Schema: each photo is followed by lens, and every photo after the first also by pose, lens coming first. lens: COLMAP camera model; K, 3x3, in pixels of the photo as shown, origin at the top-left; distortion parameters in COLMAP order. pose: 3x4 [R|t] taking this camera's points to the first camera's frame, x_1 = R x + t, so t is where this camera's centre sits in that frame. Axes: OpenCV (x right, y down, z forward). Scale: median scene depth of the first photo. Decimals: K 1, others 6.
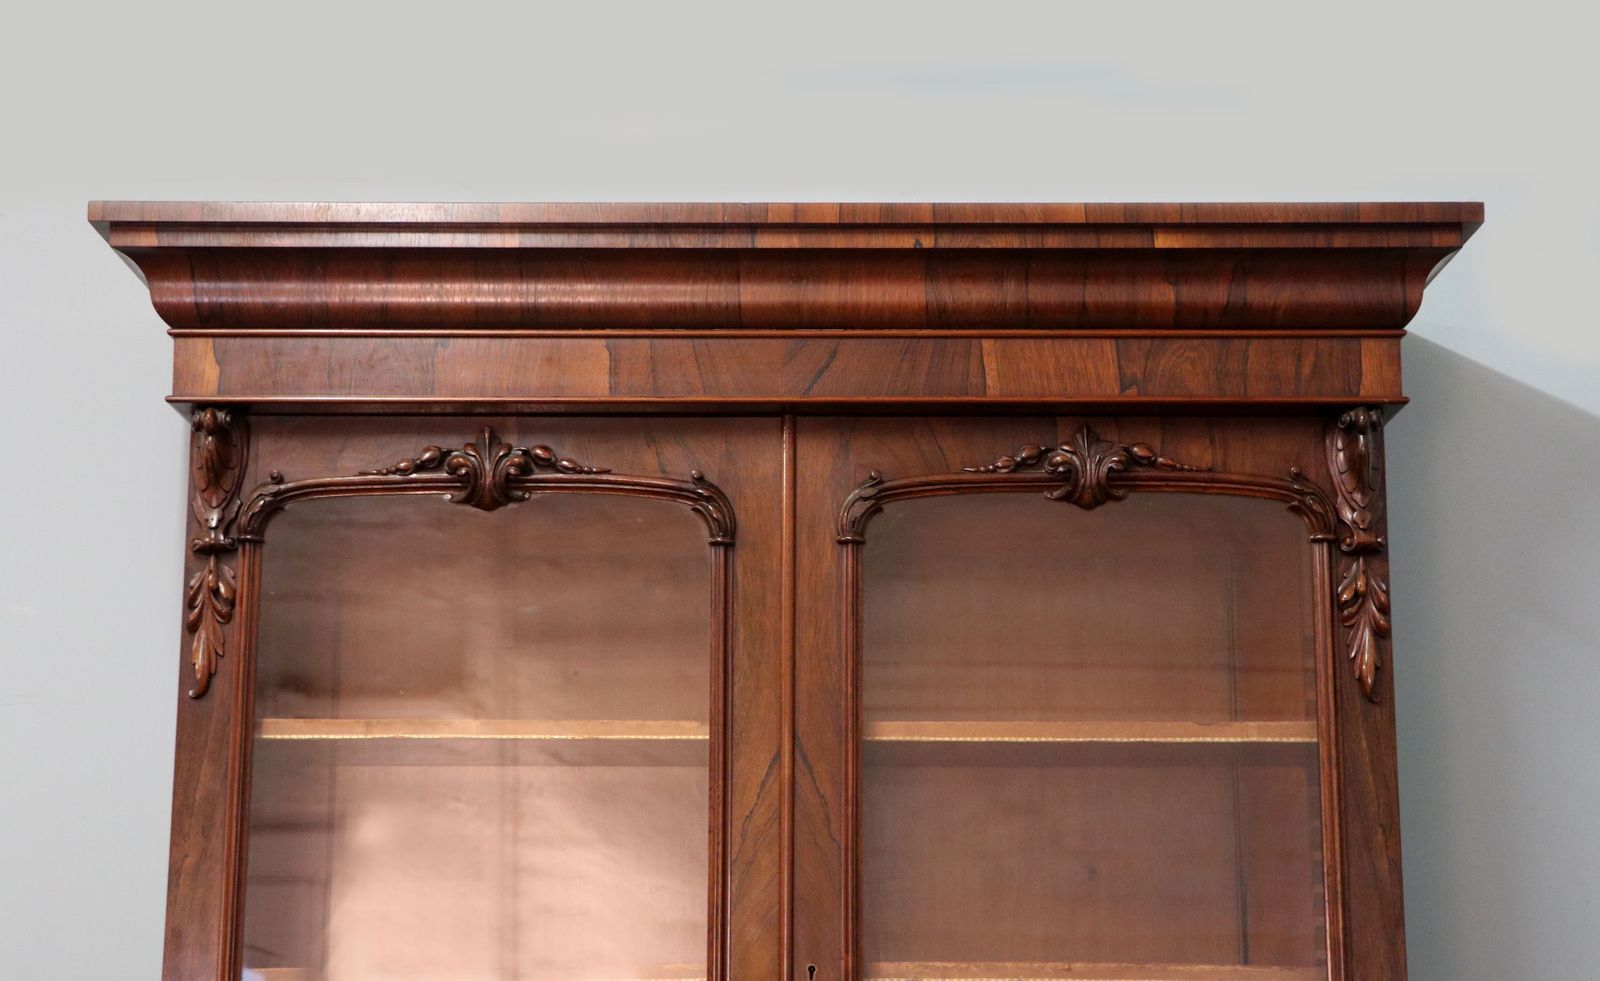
lens RADIAL K [[2785.1, 0, 793.2], [0, 2785.1, 488.1], [0, 0, 1]] dist [0.134699, 0.061788]
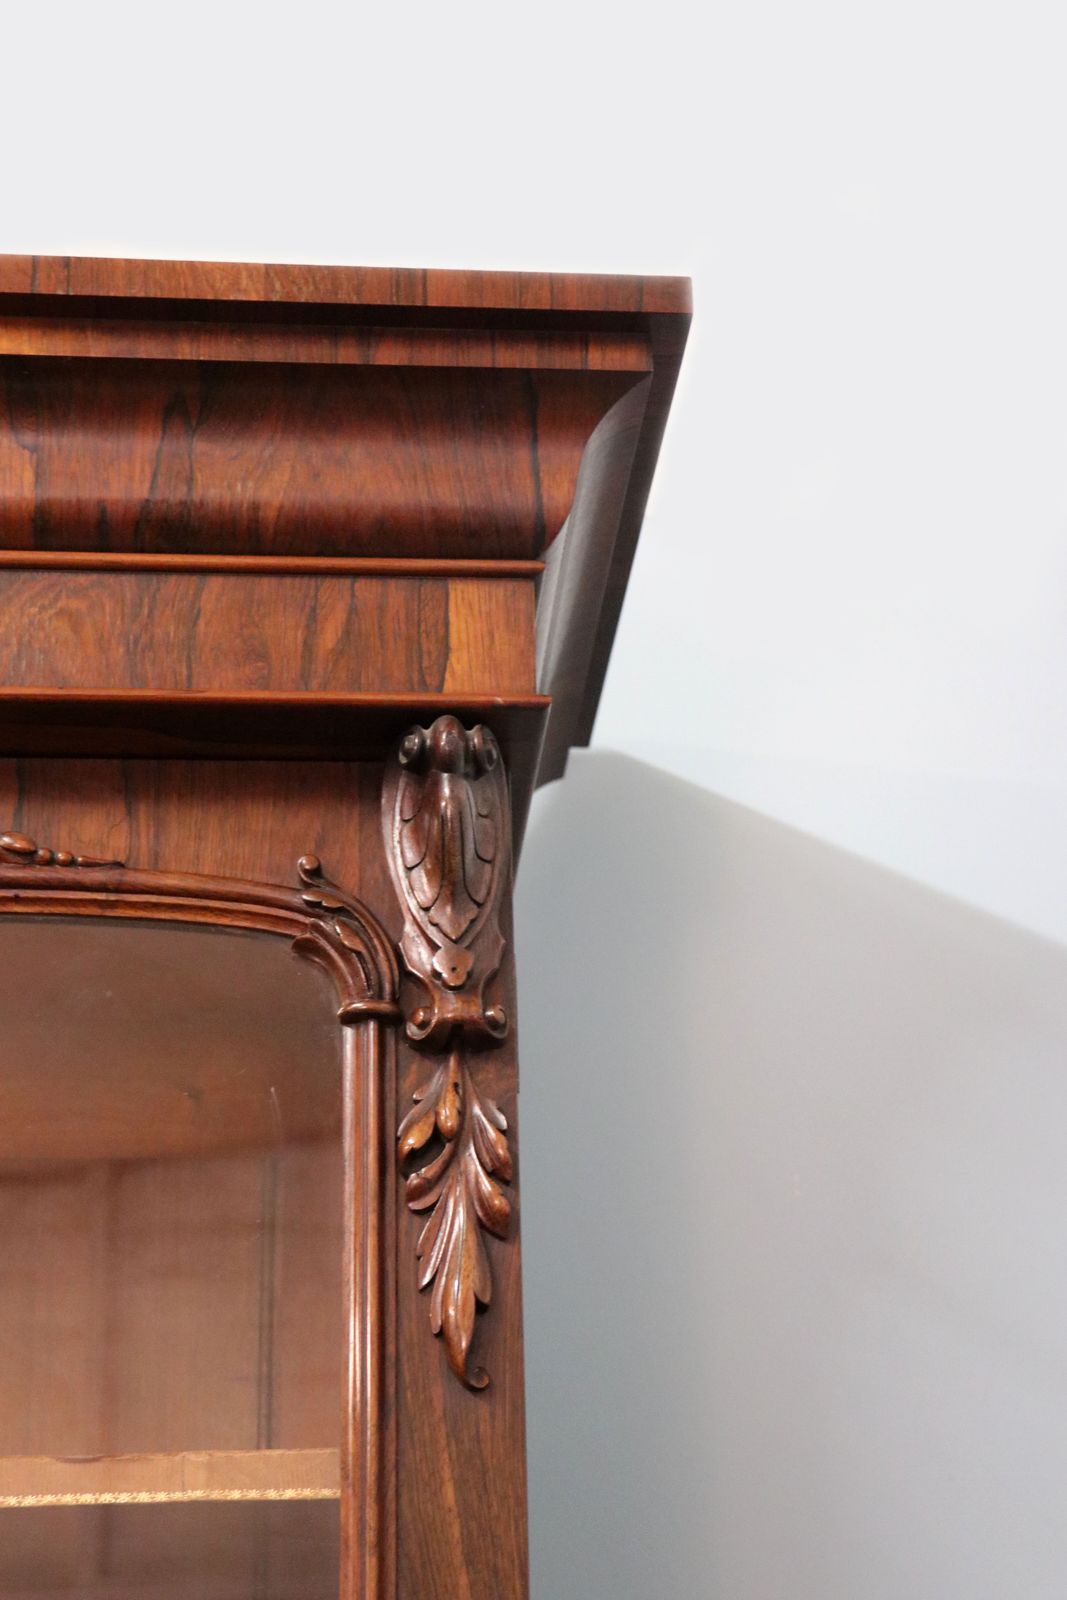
lens RADIAL K [[2522.8, 0, 533.5], [0, 2522.8, 800.0], [0, 0, 1]] dist [0.009999, 0.075655]
pose [[0.995333, 0.010841, 0.095886, 0.177599], [0.014166, 0.966488, -0.256322, 0.087177], [-0.095451, 0.256484, 0.961824, 0.612380]]
